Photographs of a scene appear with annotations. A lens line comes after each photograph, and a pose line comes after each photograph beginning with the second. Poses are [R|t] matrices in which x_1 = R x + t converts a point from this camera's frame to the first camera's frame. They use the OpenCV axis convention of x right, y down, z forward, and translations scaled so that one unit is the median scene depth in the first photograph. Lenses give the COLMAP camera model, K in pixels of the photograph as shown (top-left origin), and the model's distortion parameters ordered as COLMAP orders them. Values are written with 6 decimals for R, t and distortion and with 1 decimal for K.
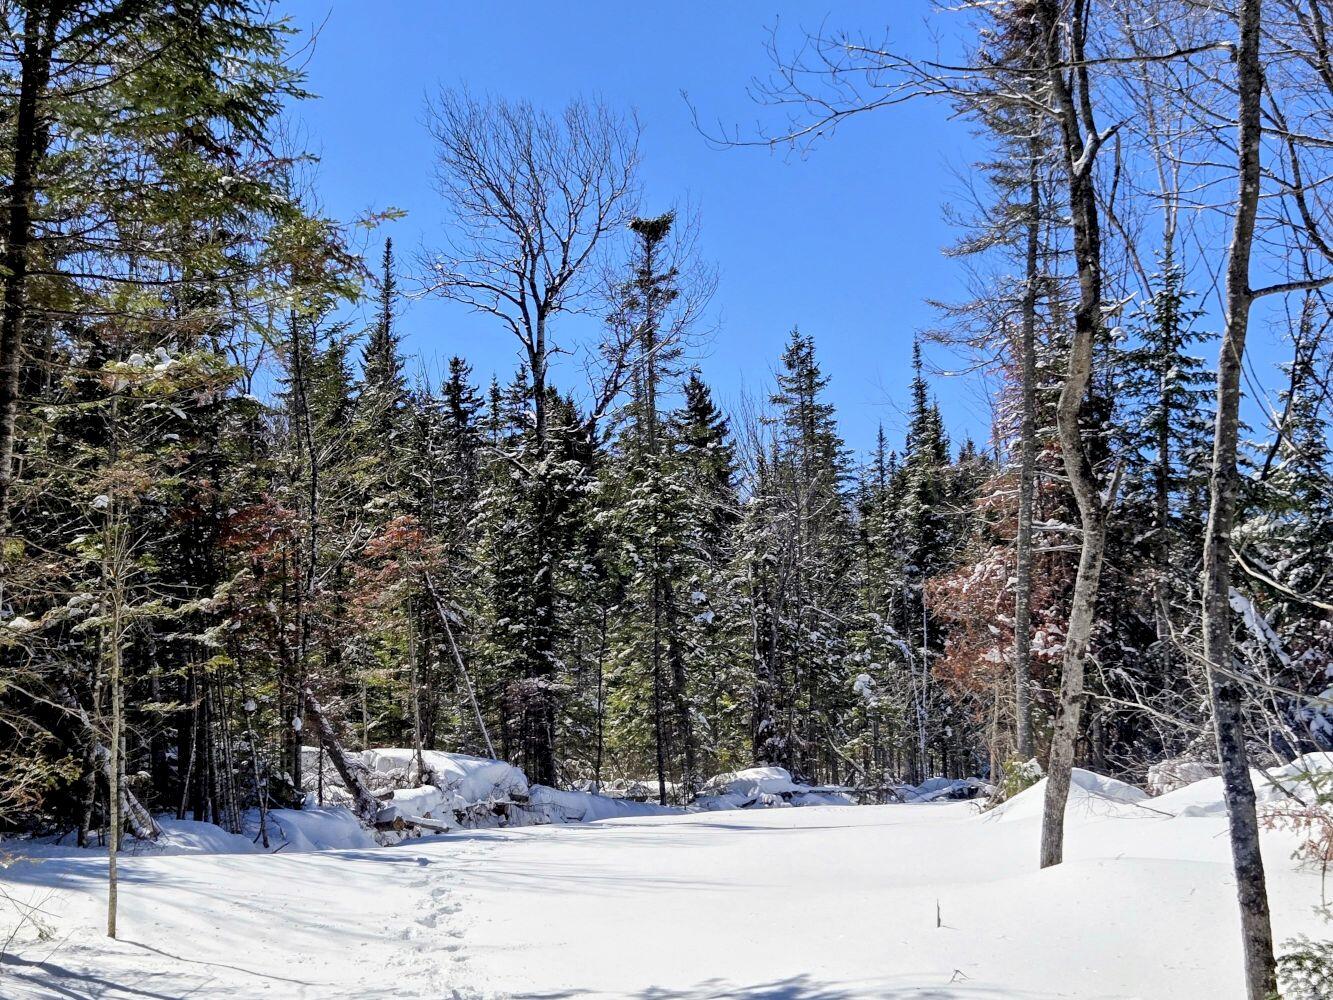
lens RADIAL K [[2167.0, 0, 692.1], [0, 2167.0, 499.5], [0, 0, 1]] dist [0.098511, -0.226305]
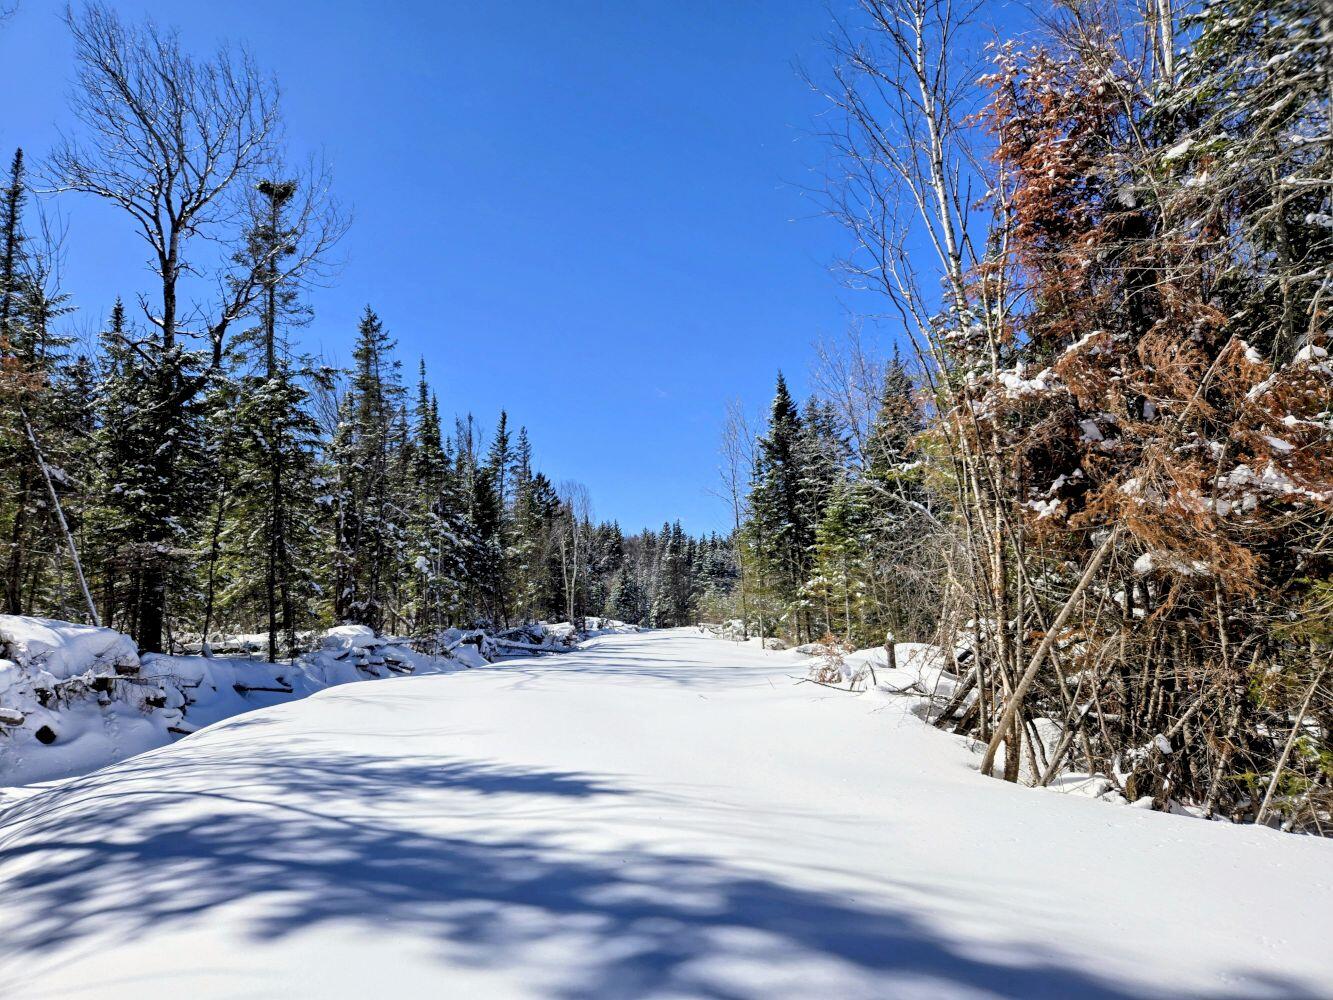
lens RADIAL K [[885.9, 0, 642.4], [0, 885.9, 500.1], [0, 0, 1]] dist [0.083917, -0.055837]
pose [[0.898948, 0.069810, 0.432457, -0.045976], [-0.070321, 0.997414, -0.014833, 0.047951], [-0.432374, -0.017077, 0.901532, 0.475447]]
